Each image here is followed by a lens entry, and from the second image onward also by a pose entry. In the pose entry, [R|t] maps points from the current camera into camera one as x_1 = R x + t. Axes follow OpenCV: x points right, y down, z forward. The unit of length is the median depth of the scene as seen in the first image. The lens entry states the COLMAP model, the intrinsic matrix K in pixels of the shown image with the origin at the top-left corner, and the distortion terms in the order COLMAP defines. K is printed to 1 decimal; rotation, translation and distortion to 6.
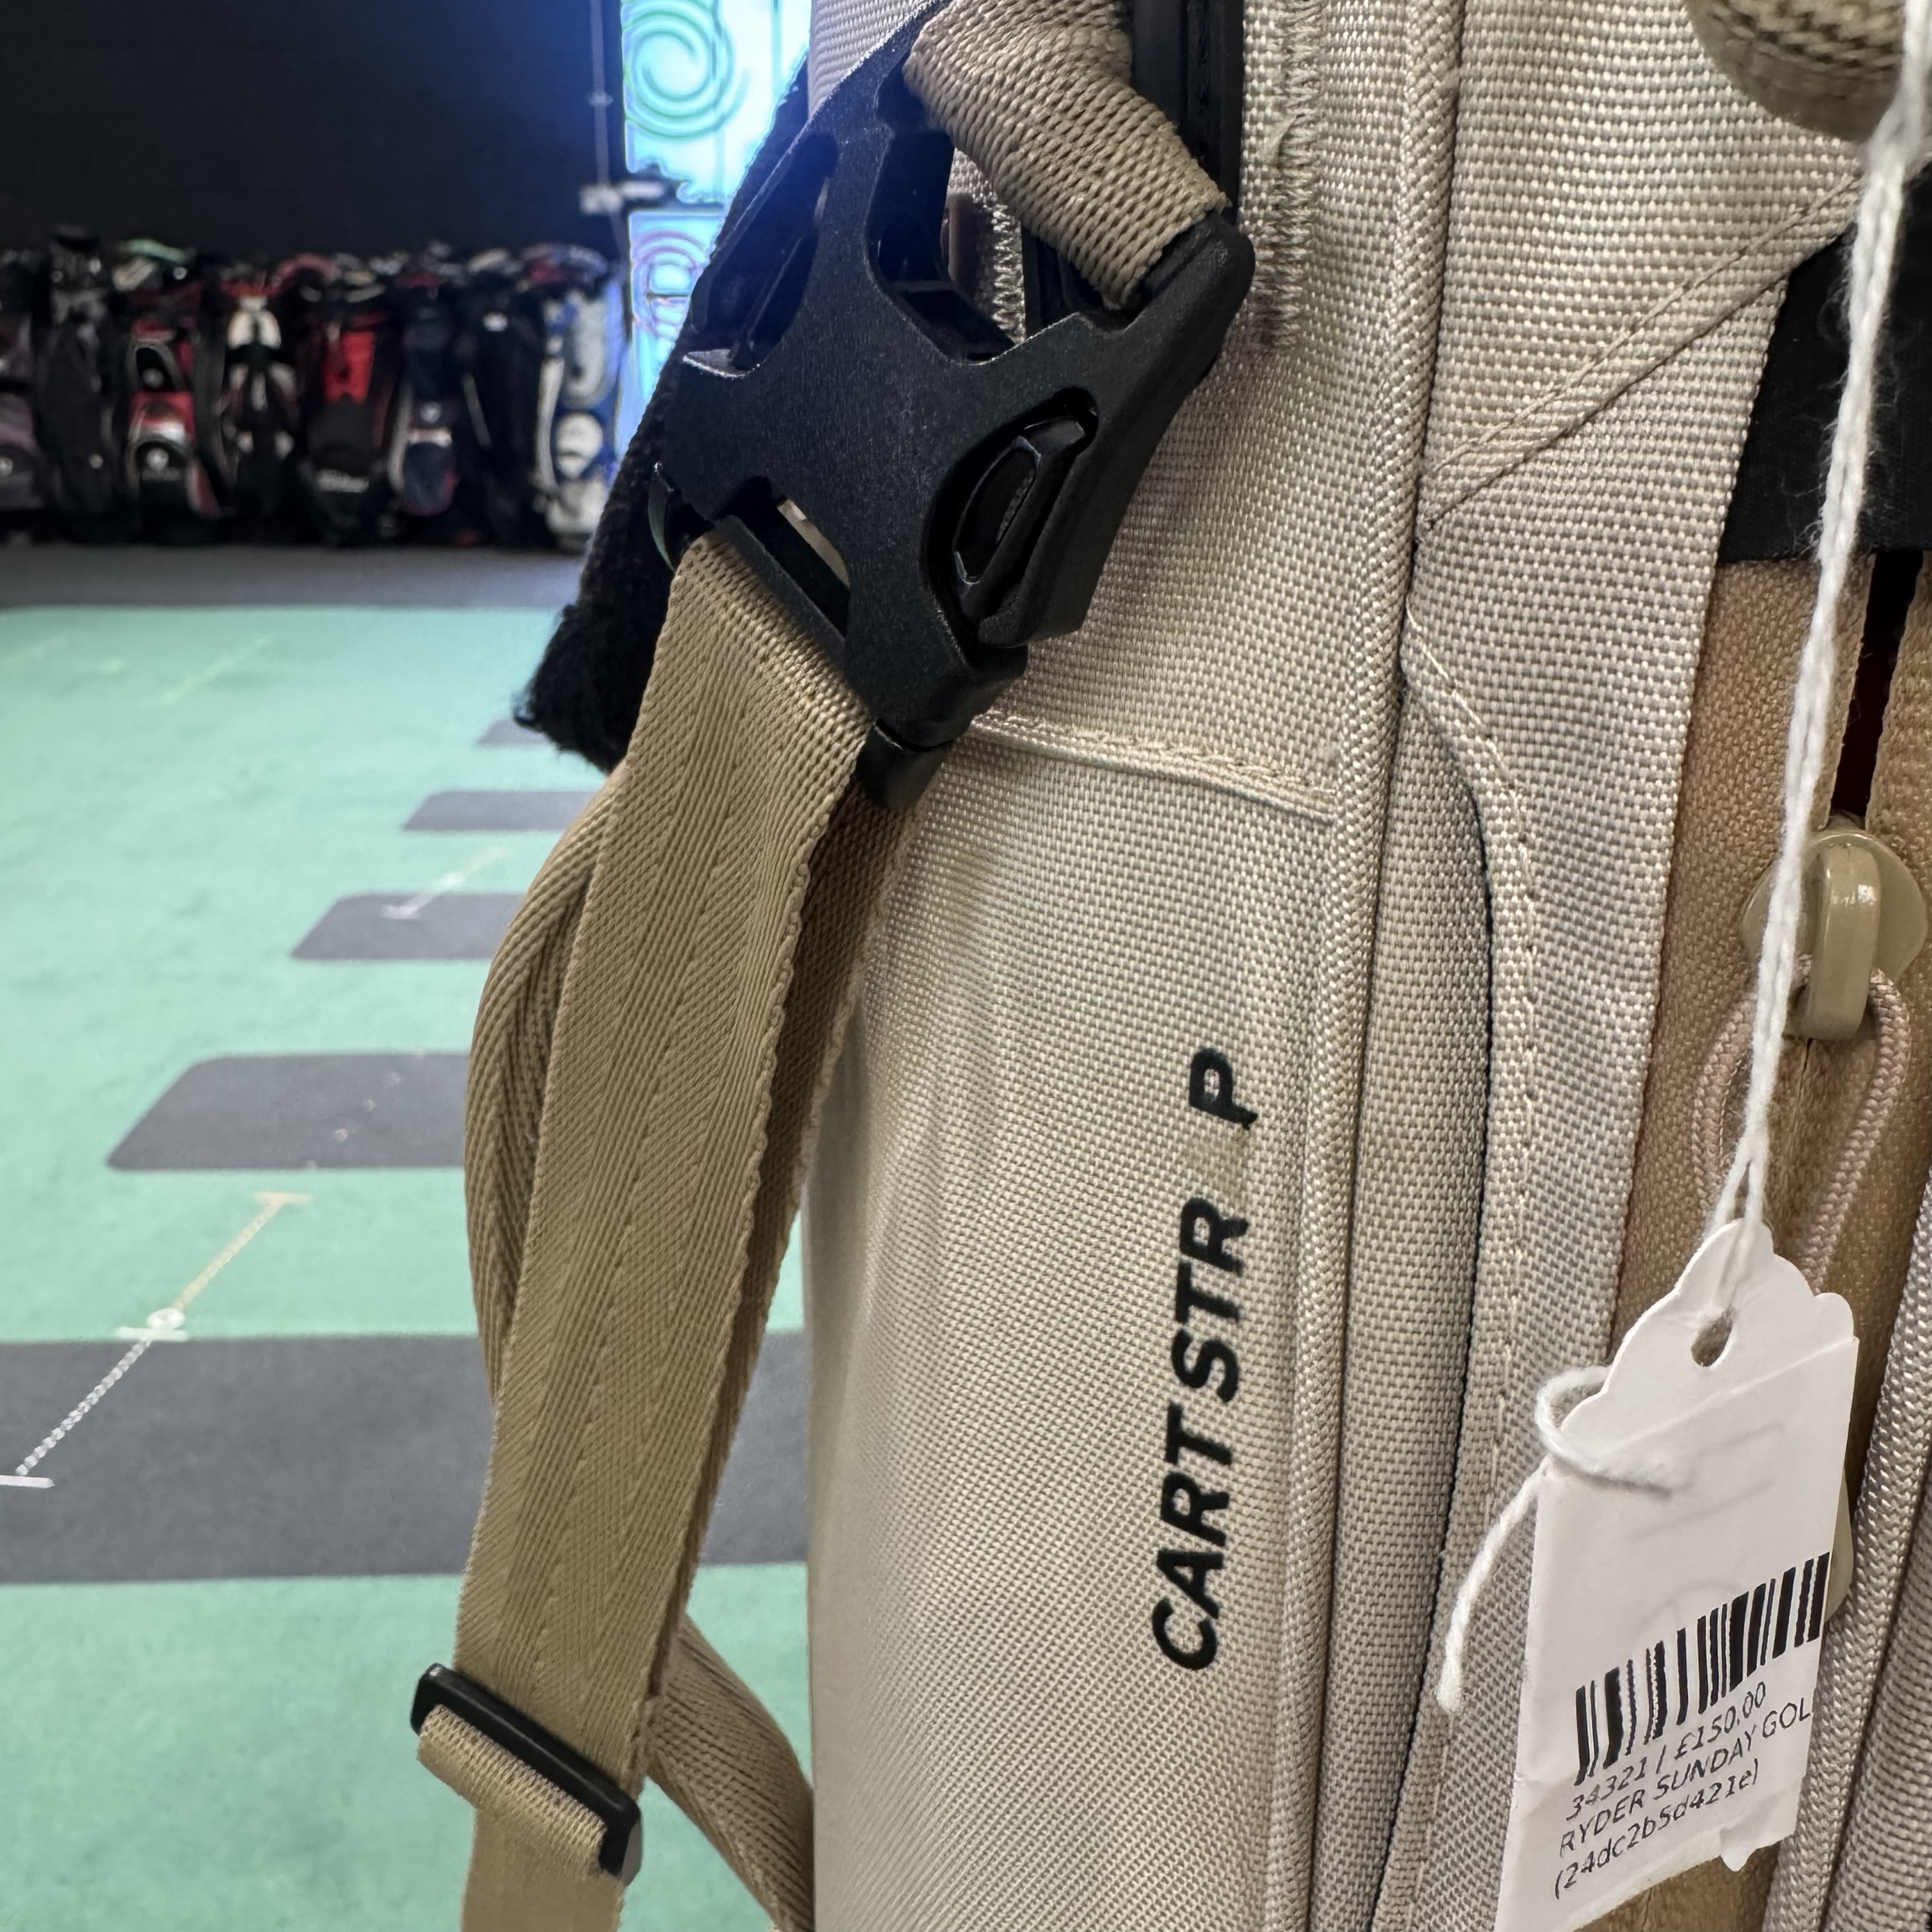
lens RADIAL K [[1769.5, 0, 955.2], [0, 1769.5, 862.7], [0, 0, 1]] dist [-0.003353, -0.011790]
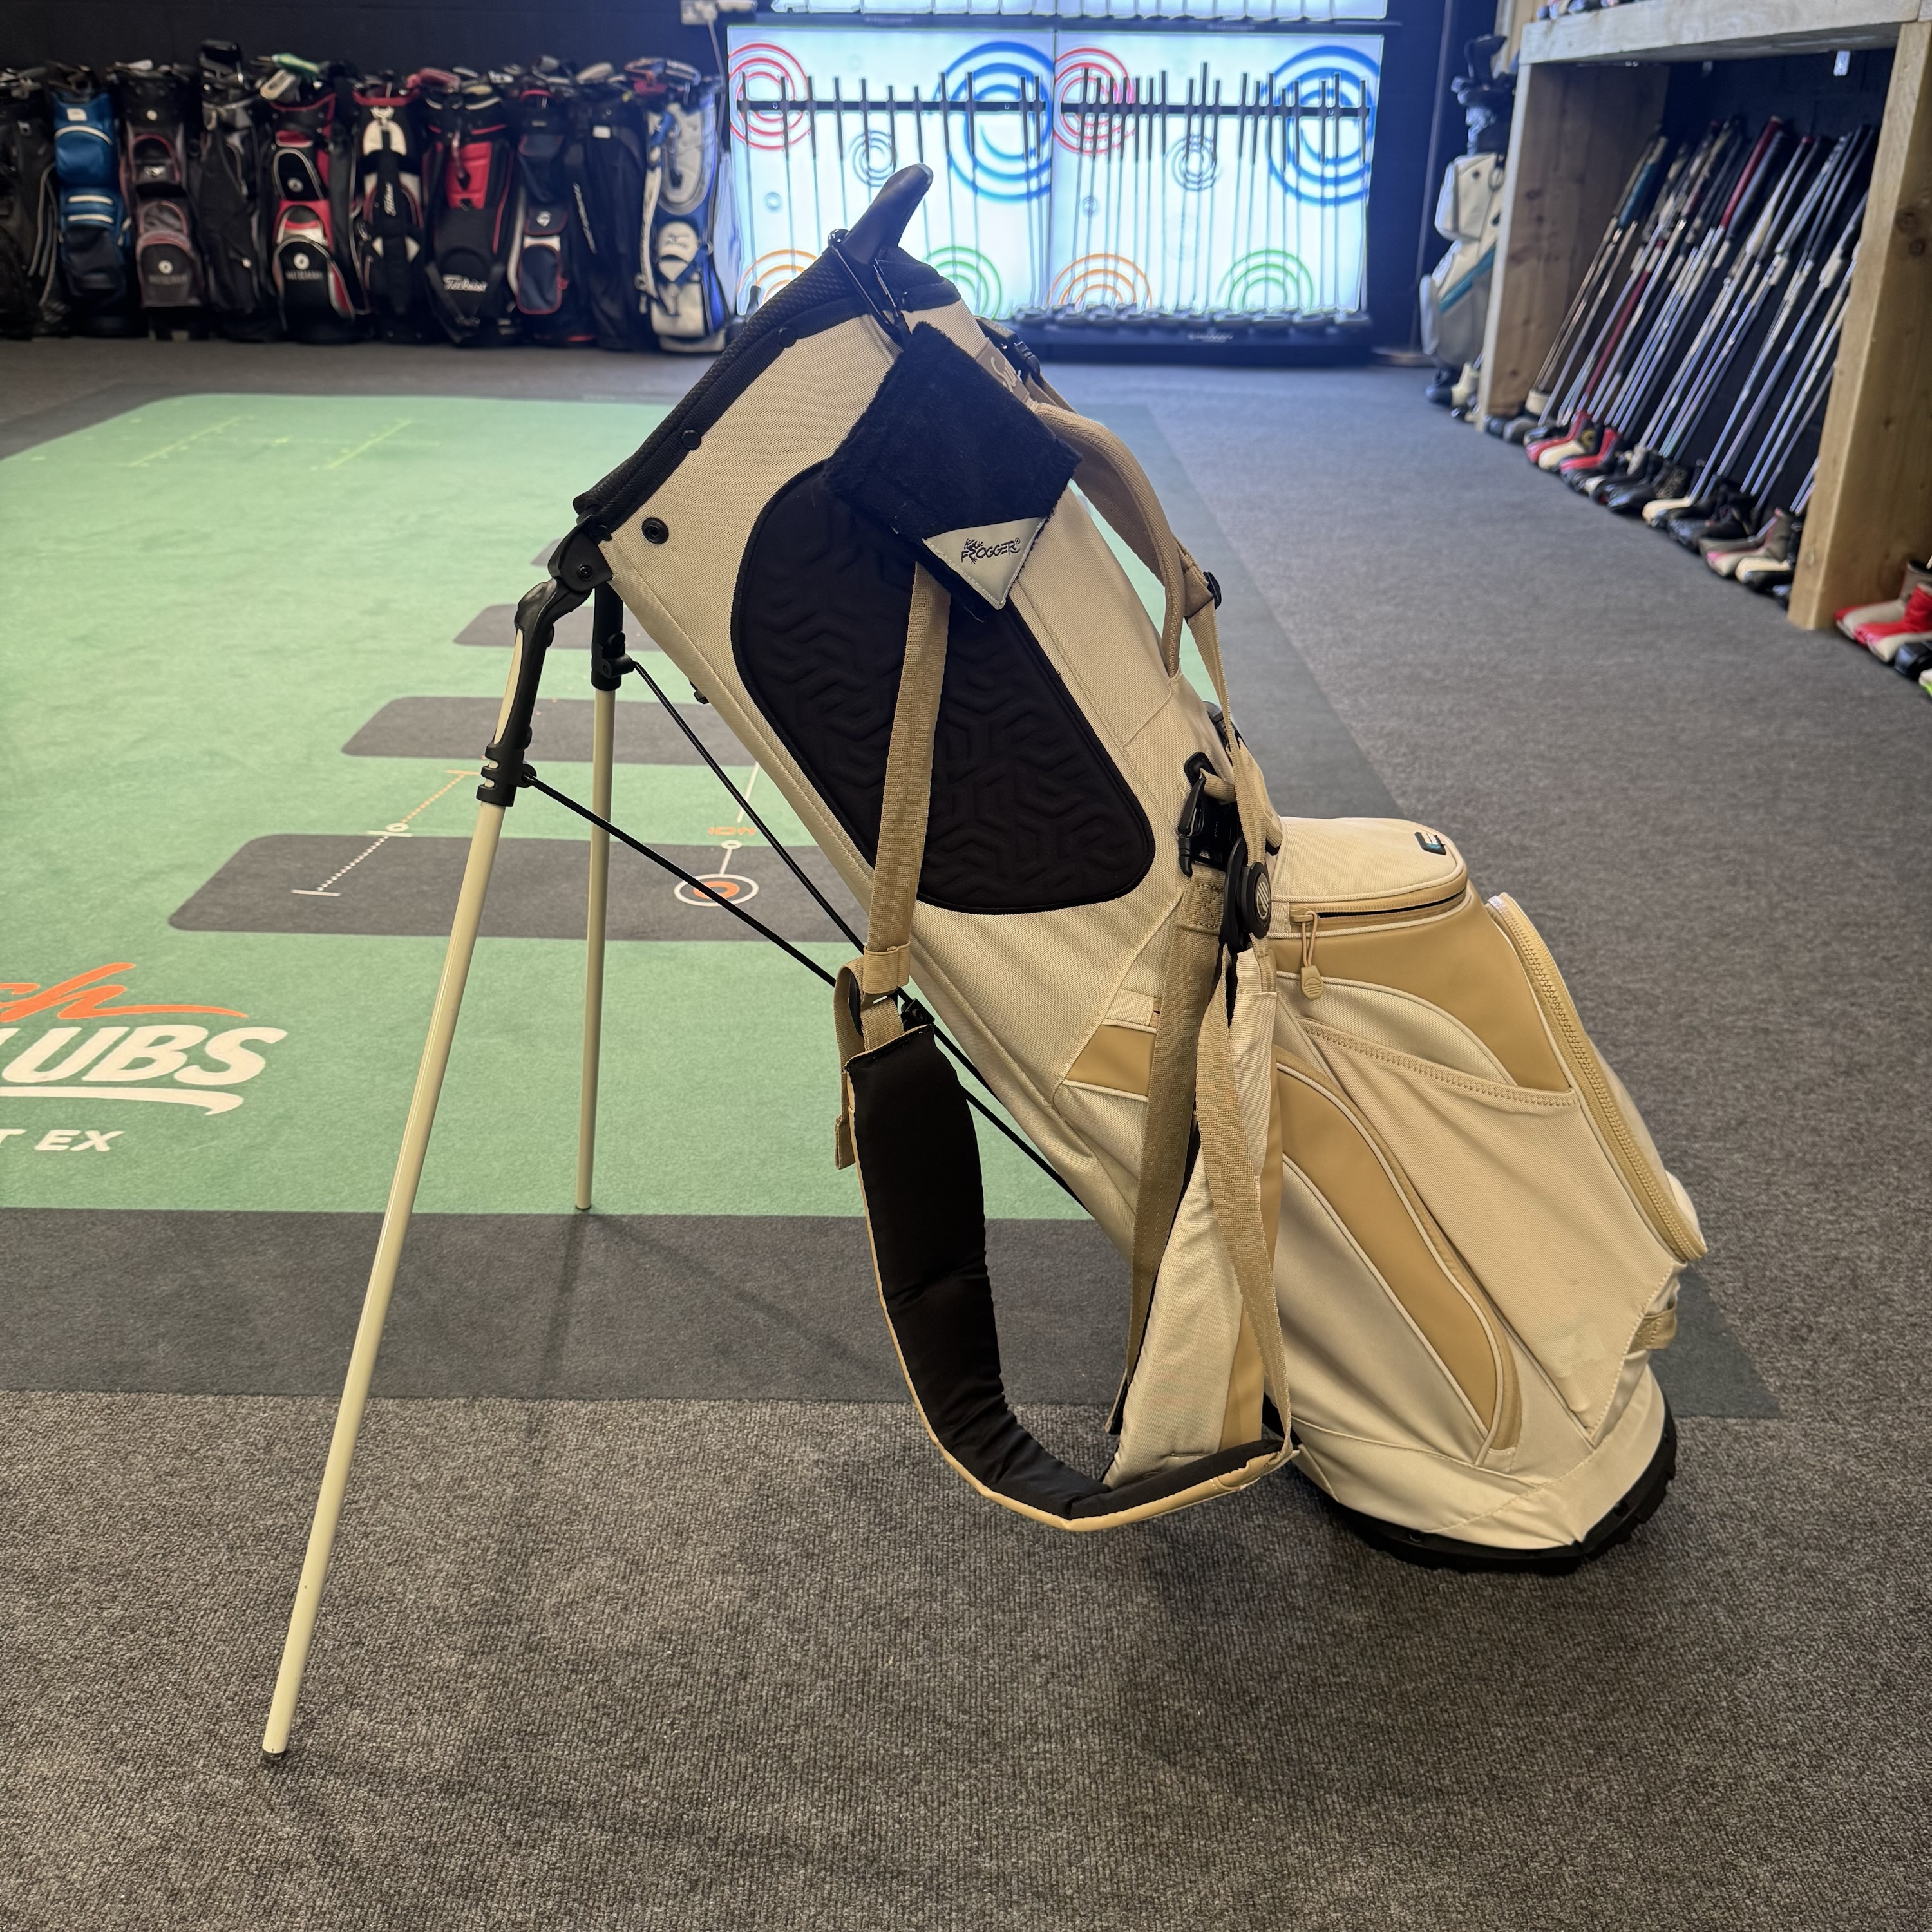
lens RADIAL K [[1832.8, 0, 966.0], [0, 1832.8, 966.0], [0, 0, 1]] dist [0.012960, -0.027701]
pose [[0.997930, 0.027533, -0.058119, 0.043665], [-0.019595, 0.990925, 0.132981, 0.048631], [0.061253, -0.131567, 0.989413, -0.172374]]
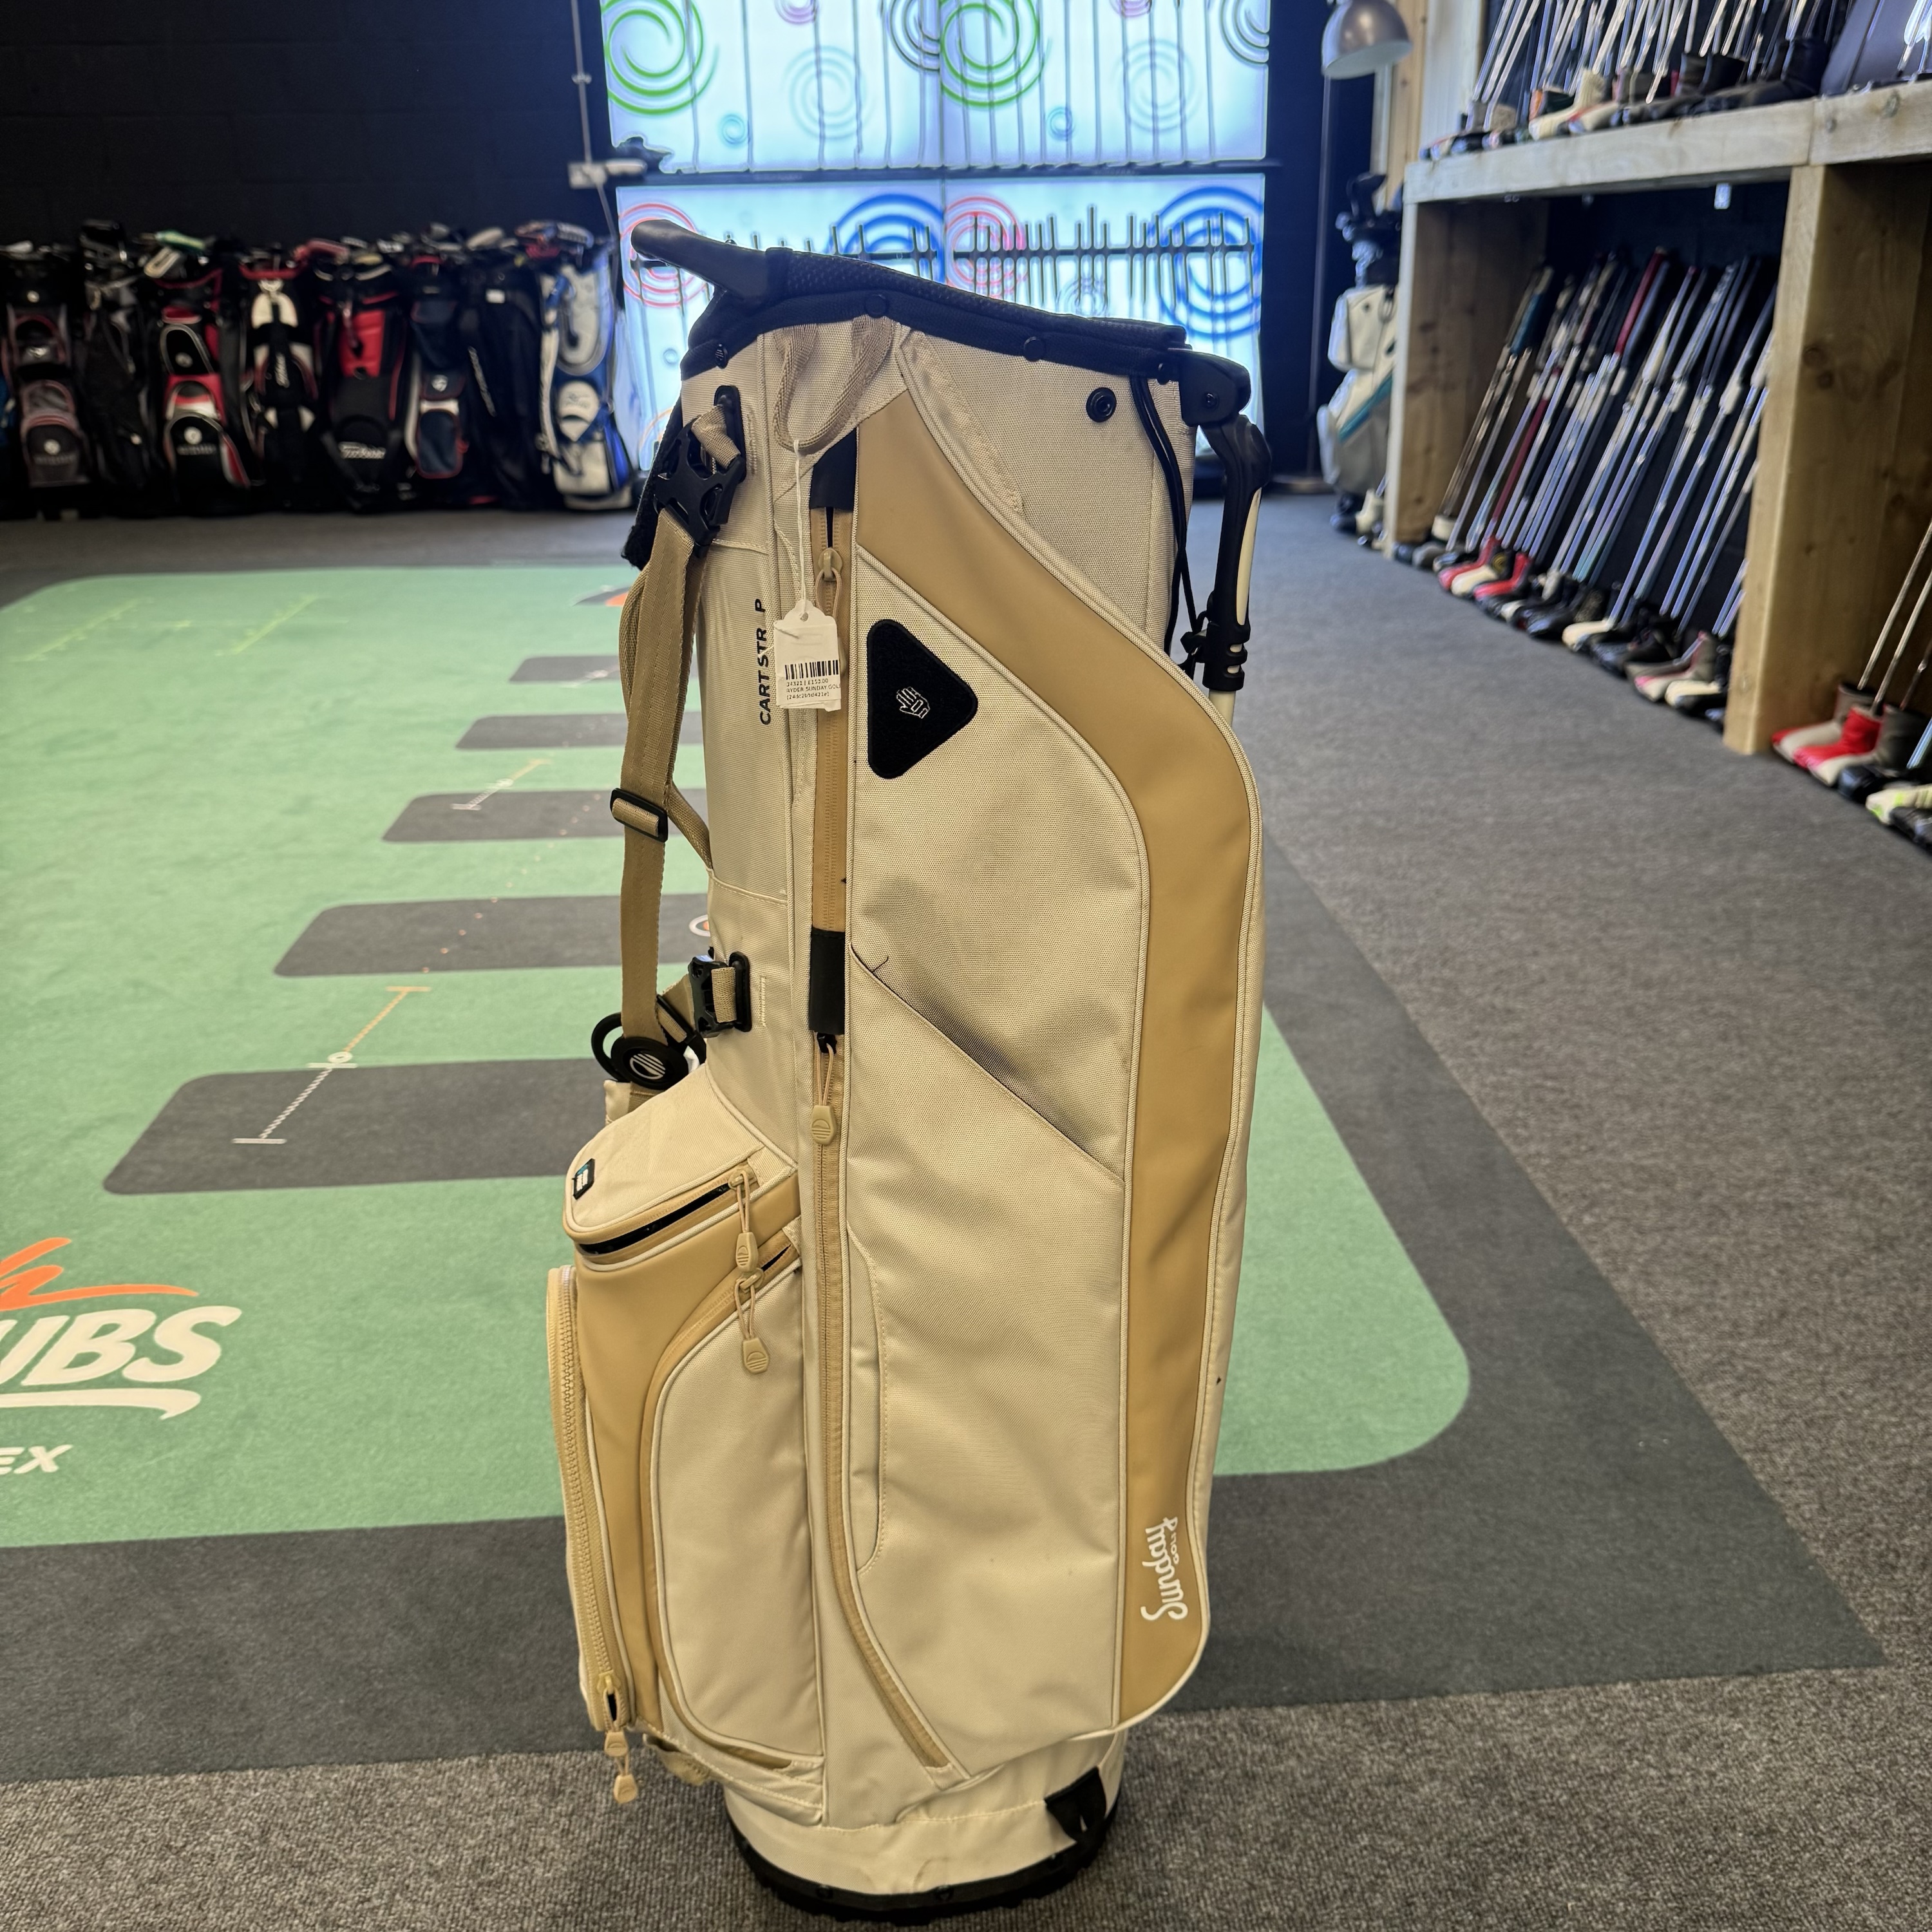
lens RADIAL K [[1832.8, 0, 966.0], [0, 1832.8, 966.0], [0, 0, 1]] dist [0.012960, -0.027701]
pose [[0.999472, -0.031175, -0.009115, 0.025658], [0.031783, 0.996550, 0.076663, 0.026258], [0.006693, -0.076912, 0.997015, -0.152398]]
